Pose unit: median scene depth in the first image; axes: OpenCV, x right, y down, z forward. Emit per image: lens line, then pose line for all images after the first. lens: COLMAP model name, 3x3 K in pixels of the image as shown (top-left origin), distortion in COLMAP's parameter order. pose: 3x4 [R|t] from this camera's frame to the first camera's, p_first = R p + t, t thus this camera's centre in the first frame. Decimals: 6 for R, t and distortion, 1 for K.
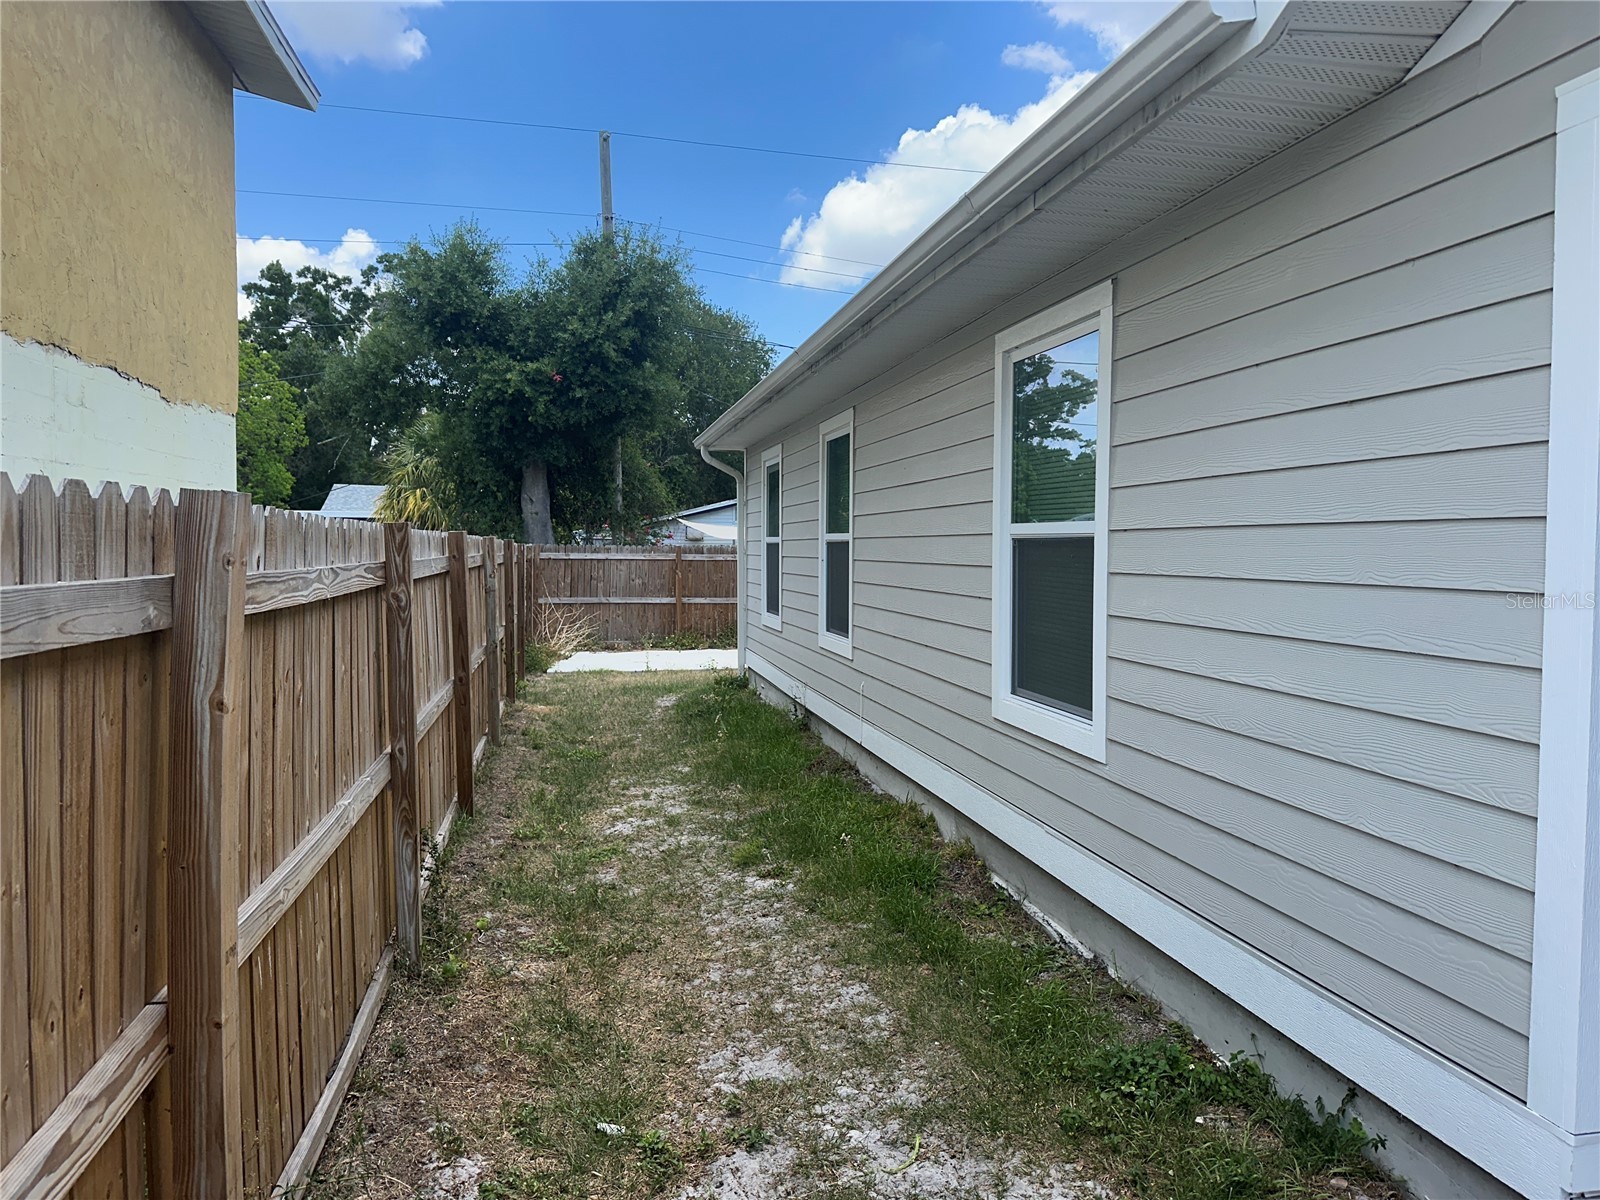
lens RADIAL K [[1119.5, 0, 796.0], [0, 1119.5, 594.3], [0, 0, 1]] dist [0.065175, -0.086783]
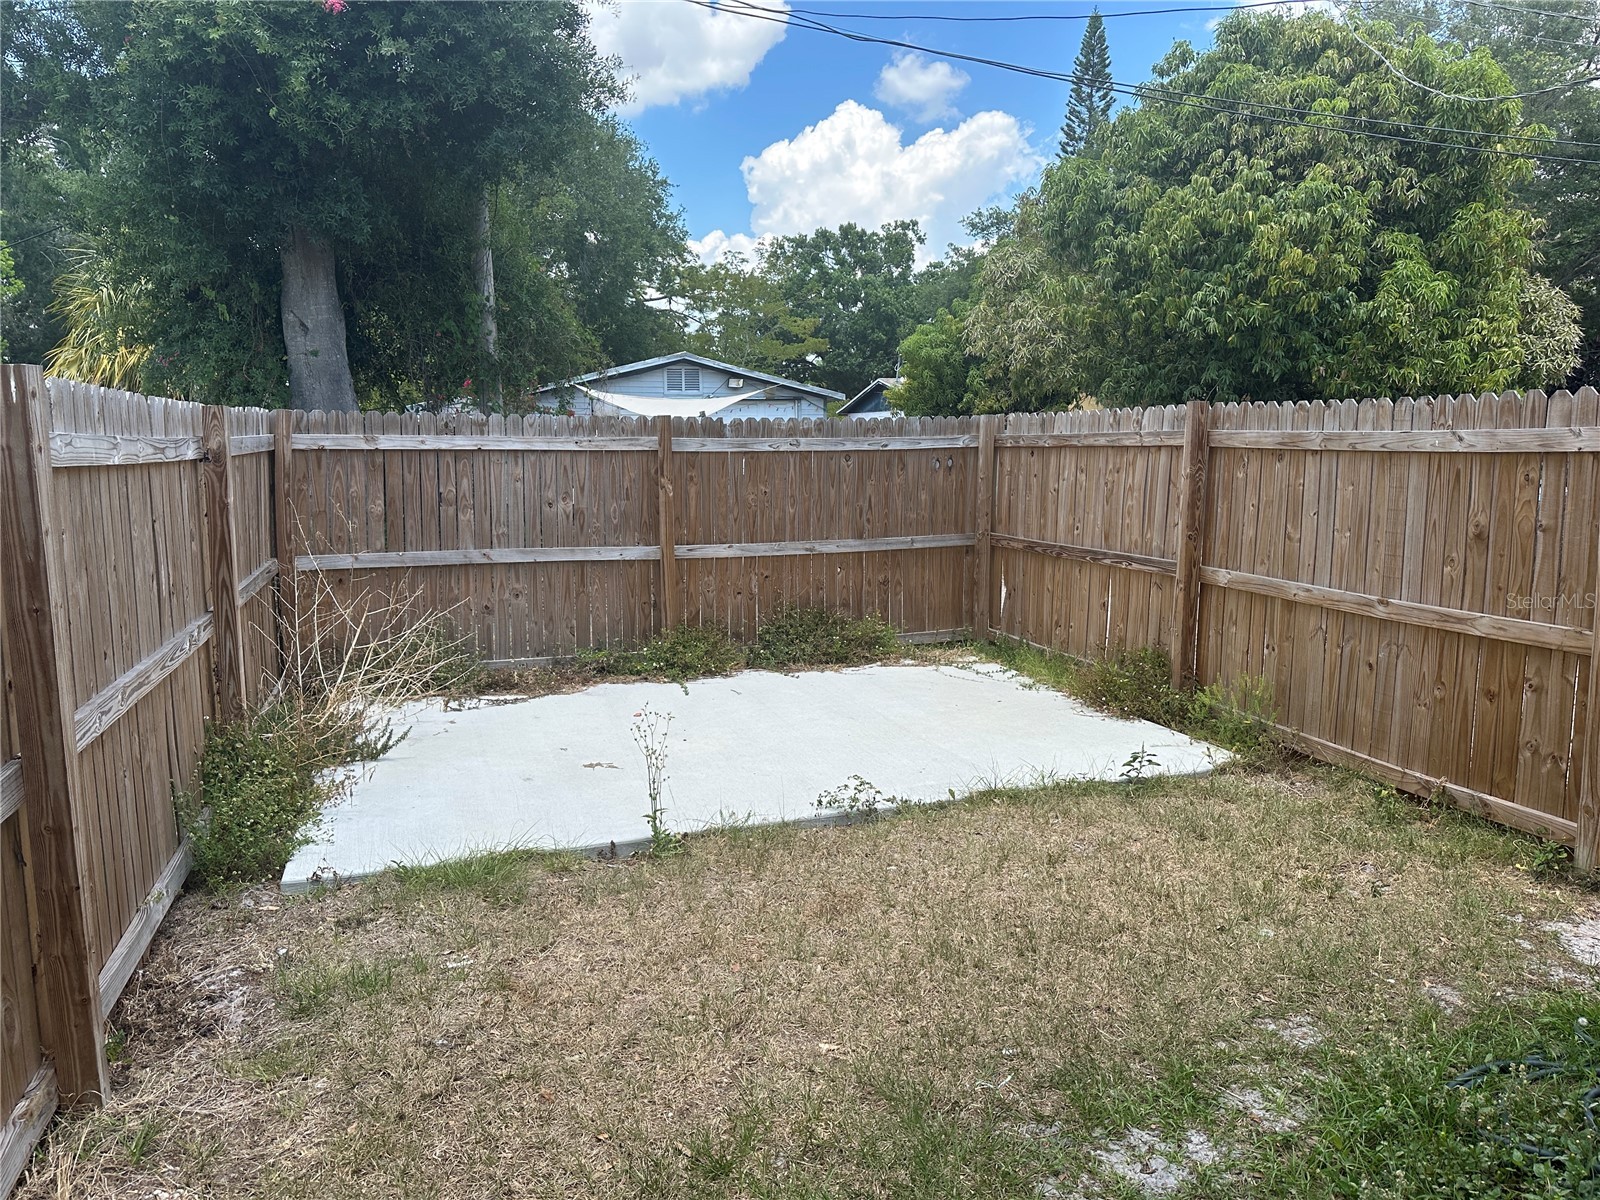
lens RADIAL K [[1119.5, 0, 792.2], [0, 1119.5, 604.5], [0, 0, 1]] dist [0.065175, -0.086783]
pose [[0.992772, -0.022066, 0.117970, -0.098114], [0.009189, 0.994043, 0.108602, -0.017738], [-0.119663, -0.106733, 0.987061, 0.540846]]
